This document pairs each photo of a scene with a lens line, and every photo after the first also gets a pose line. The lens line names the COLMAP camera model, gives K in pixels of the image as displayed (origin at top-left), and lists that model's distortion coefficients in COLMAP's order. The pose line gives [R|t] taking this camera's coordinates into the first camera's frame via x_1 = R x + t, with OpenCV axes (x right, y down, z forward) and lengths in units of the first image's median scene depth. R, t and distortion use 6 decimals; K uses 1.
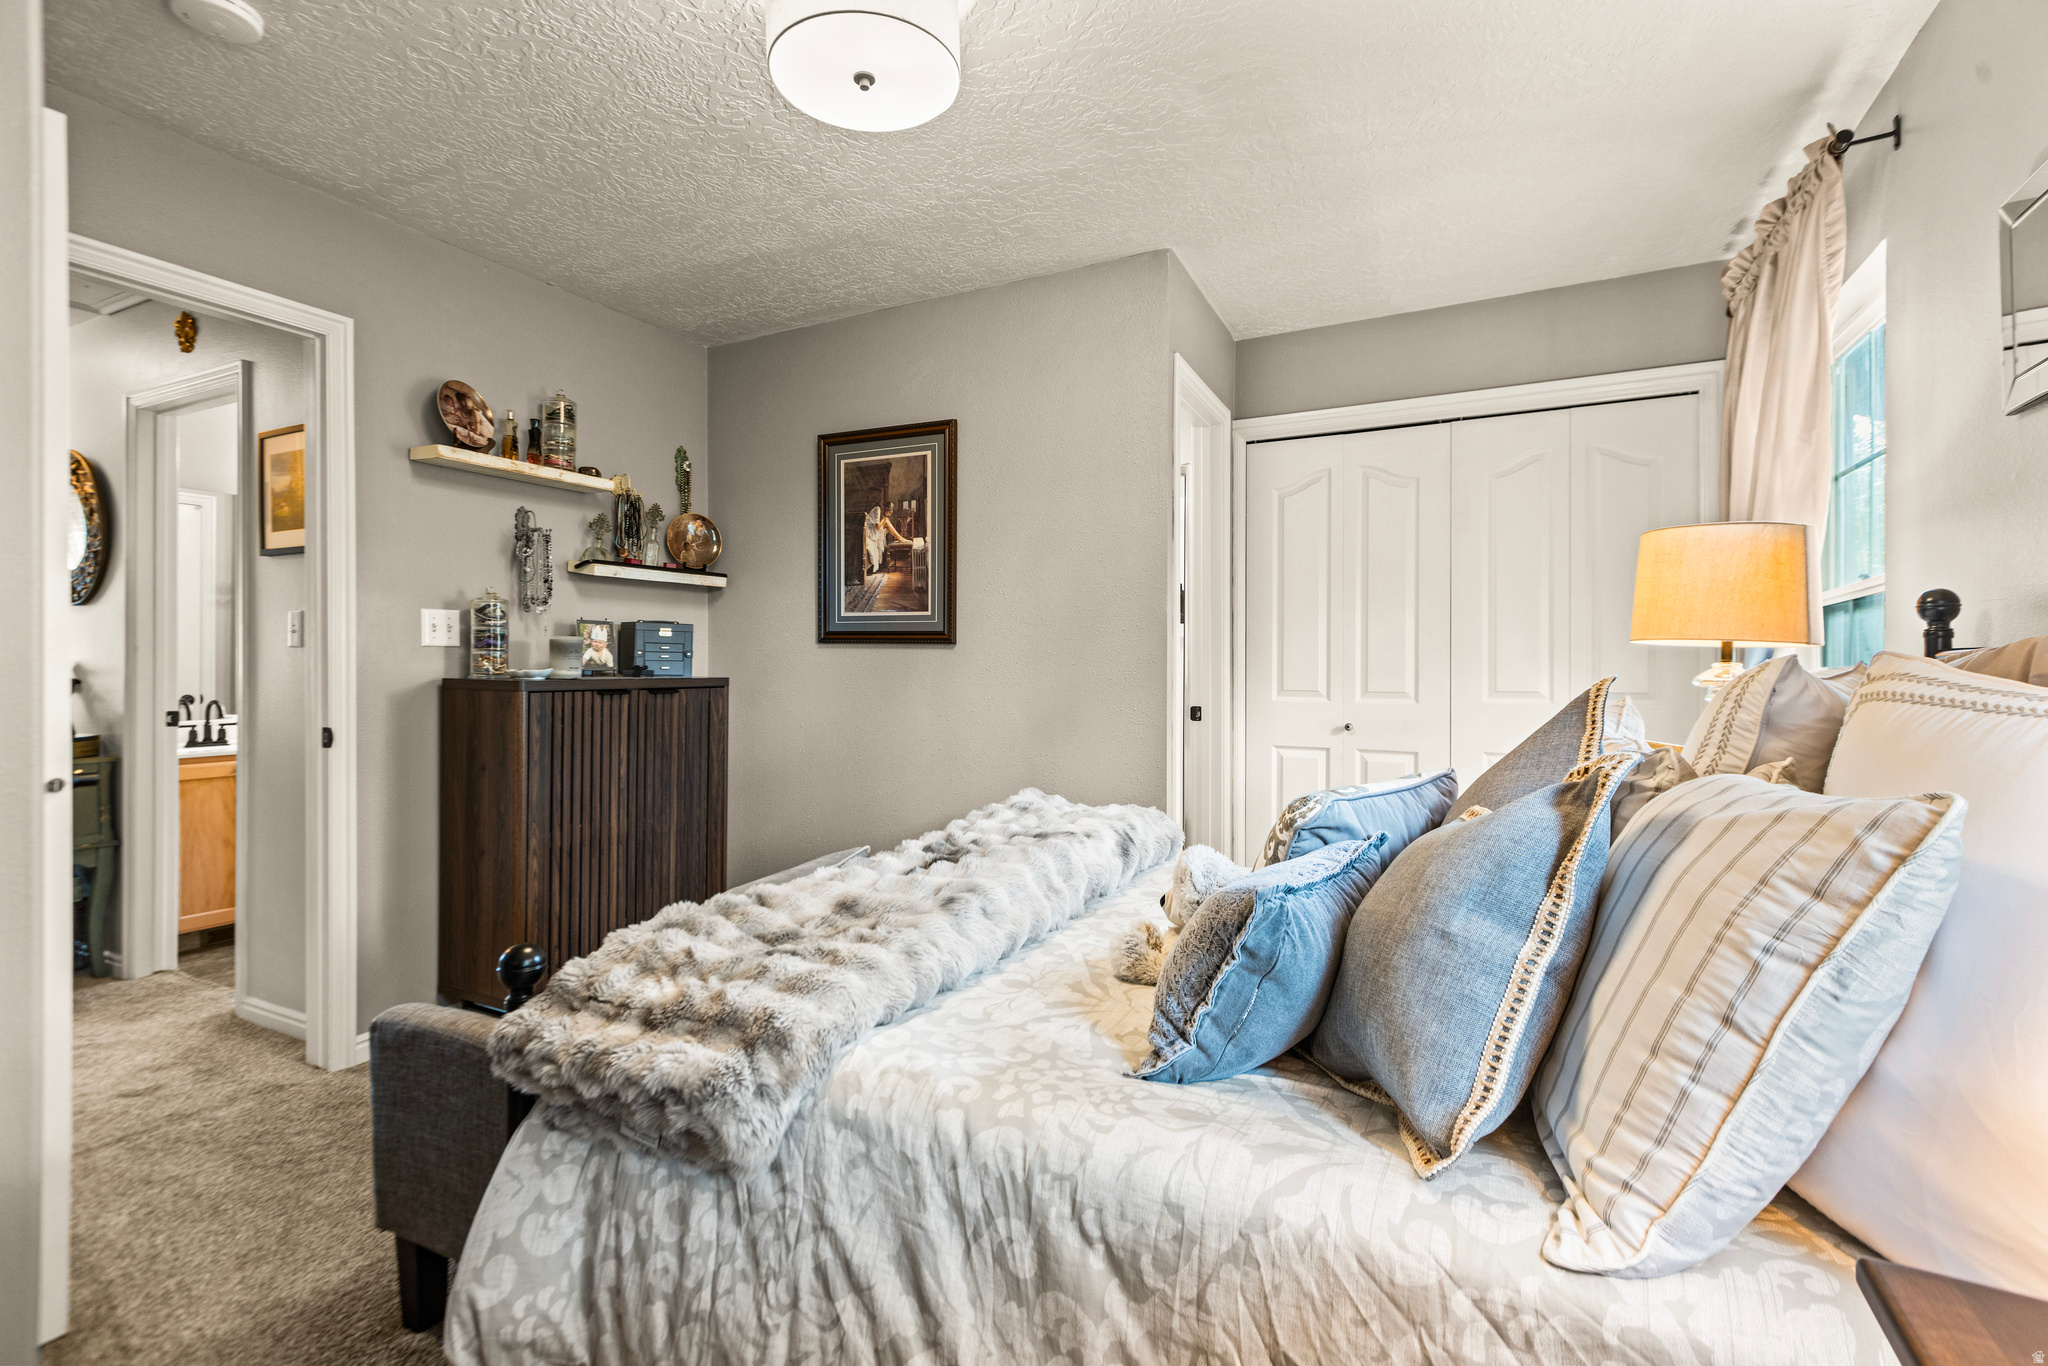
lens RADIAL K [[939.6, 0, 1024.5], [0, 939.6, 673.5], [0, 0, 1]] dist [-0.000401, 0.000518]
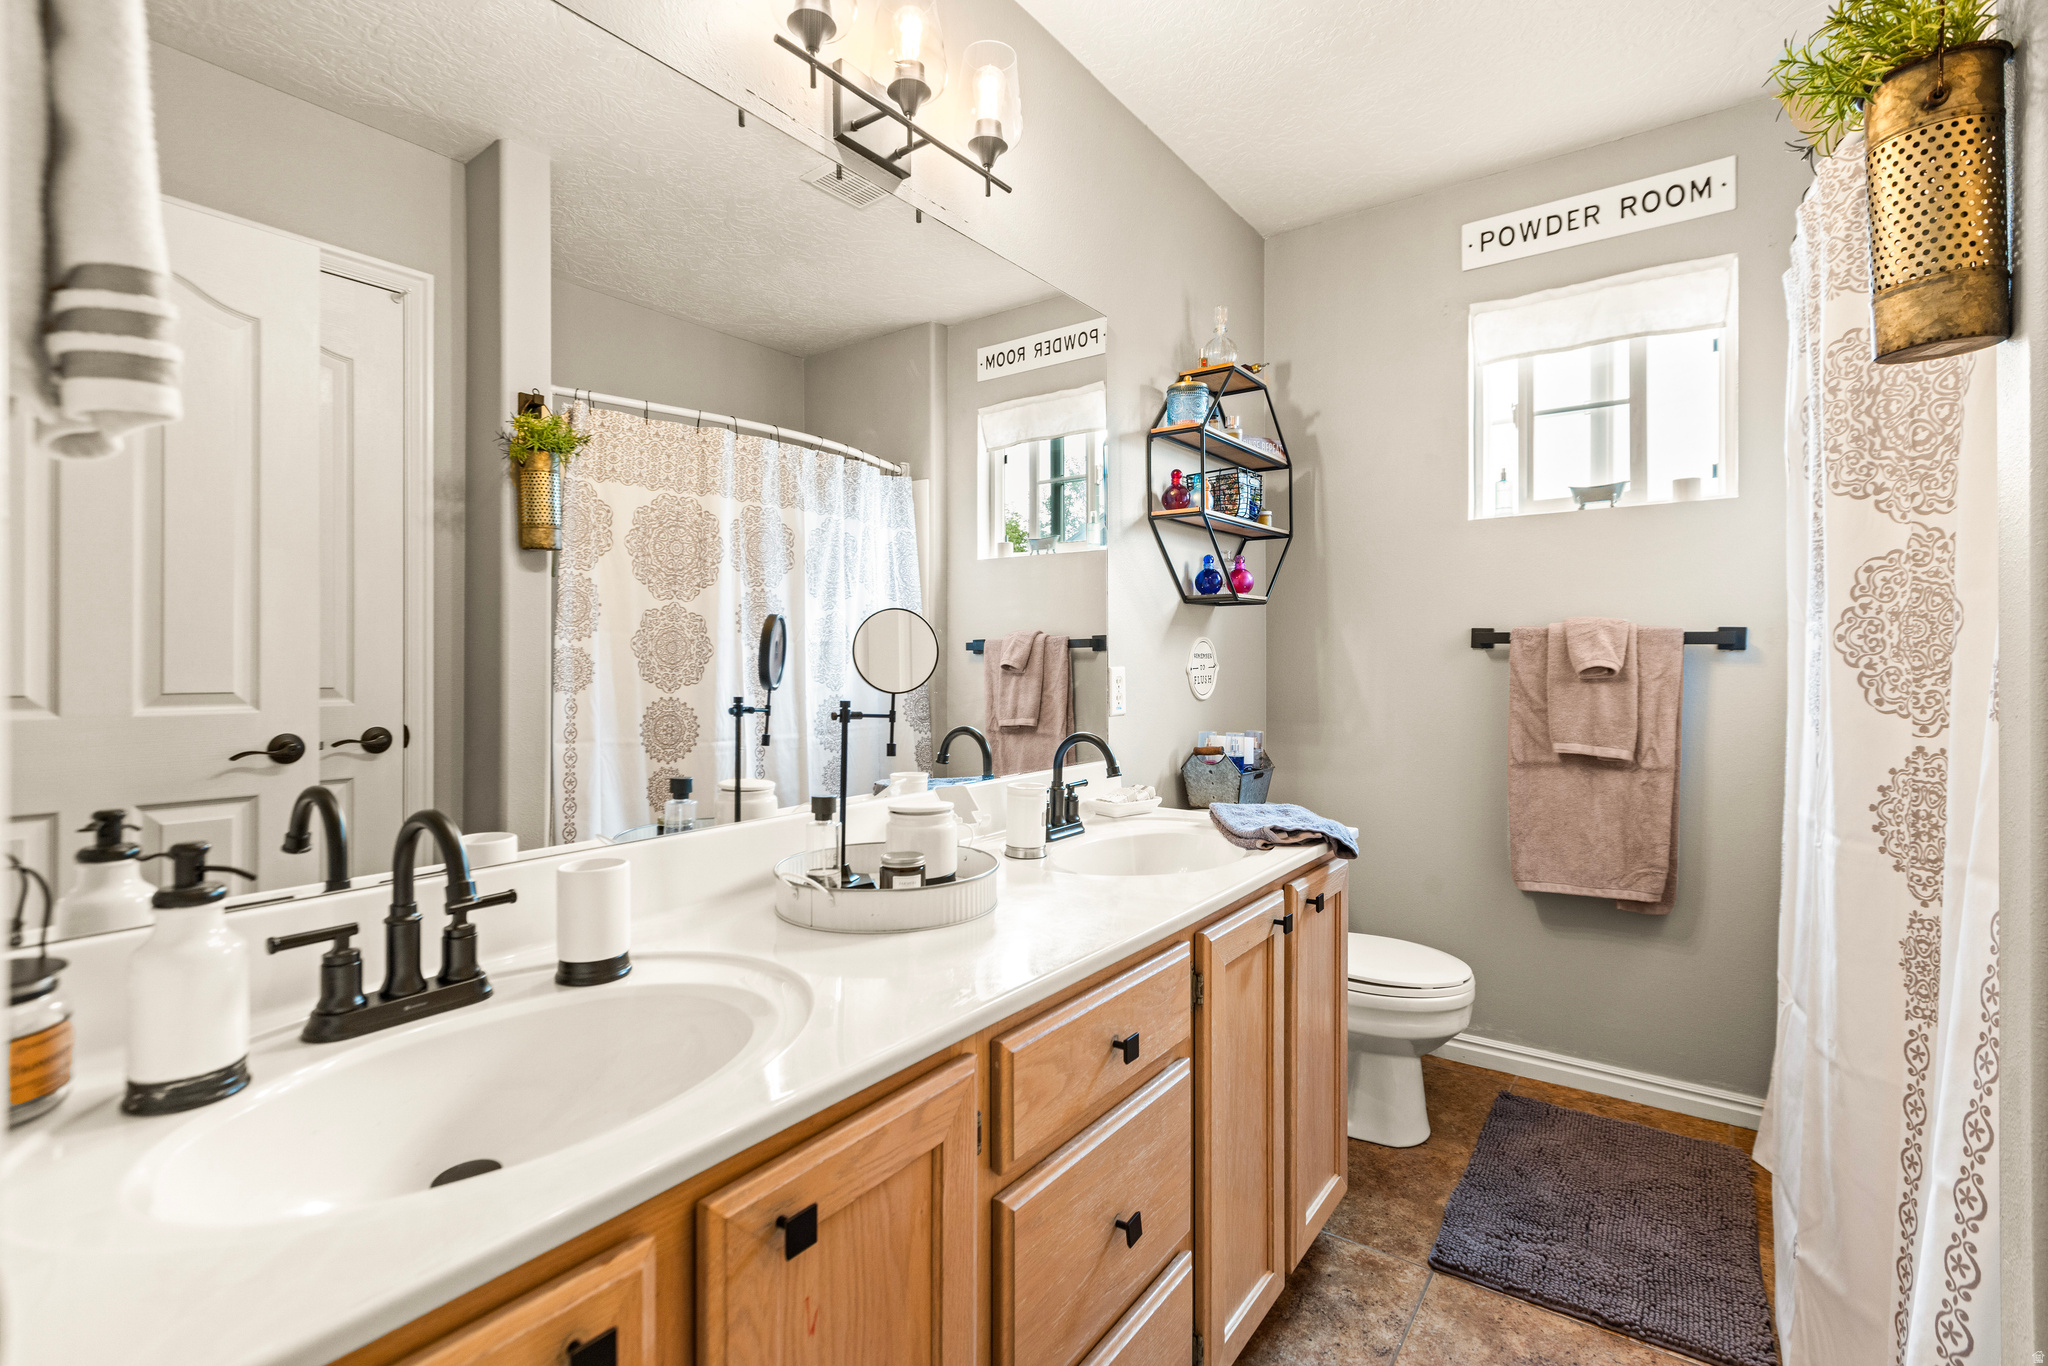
lens RADIAL K [[939.6, 0, 1025.0], [0, 939.6, 675.0], [0, 0, 1]] dist [-0.000401, 0.000518]
pose [[0.988728, -0.003696, -0.149674, -0.682607], [0.003884, 0.999992, 0.000963, -0.002072], [0.149669, -0.001533, 0.988735, 0.793366]]
